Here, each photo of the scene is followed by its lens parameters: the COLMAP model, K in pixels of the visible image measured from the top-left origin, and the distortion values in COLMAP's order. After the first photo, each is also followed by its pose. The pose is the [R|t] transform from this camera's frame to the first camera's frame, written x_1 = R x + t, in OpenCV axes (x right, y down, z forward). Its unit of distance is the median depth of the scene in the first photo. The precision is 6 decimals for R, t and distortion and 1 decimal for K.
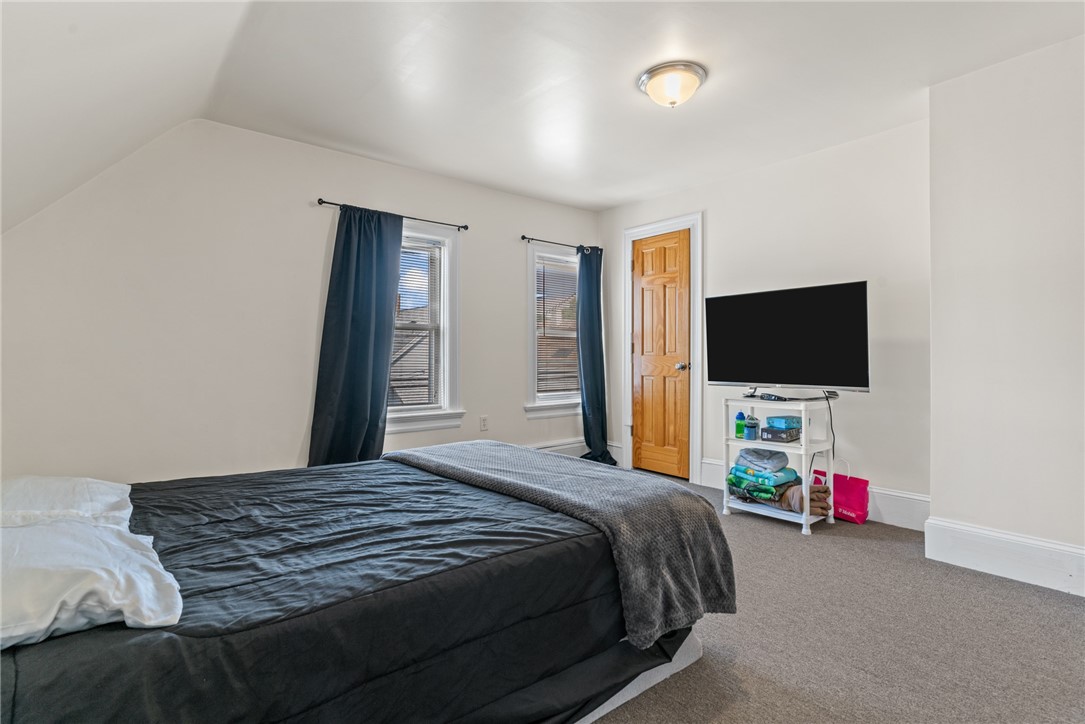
lens RADIAL K [[538.1, 0, 542.5], [0, 538.1, 362.0], [0, 0, 1]] dist [0.003213, 0.000306]
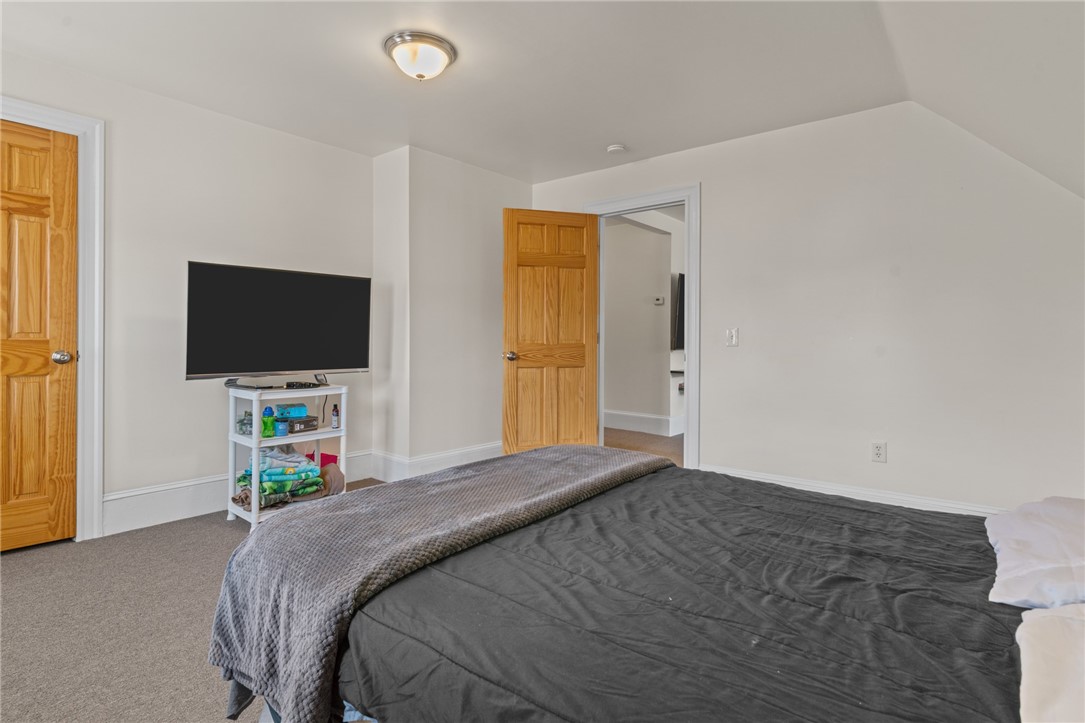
lens RADIAL K [[559.6, 0, 543.8], [0, 559.6, 338.2], [0, 0, 1]] dist [0.000060, 0.000871]
pose [[-0.185210, 0.002128, 0.982697, -0.929018], [0.003777, 0.999992, -0.001454, -0.020023], [-0.982692, 0.003442, -0.185216, 1.158866]]
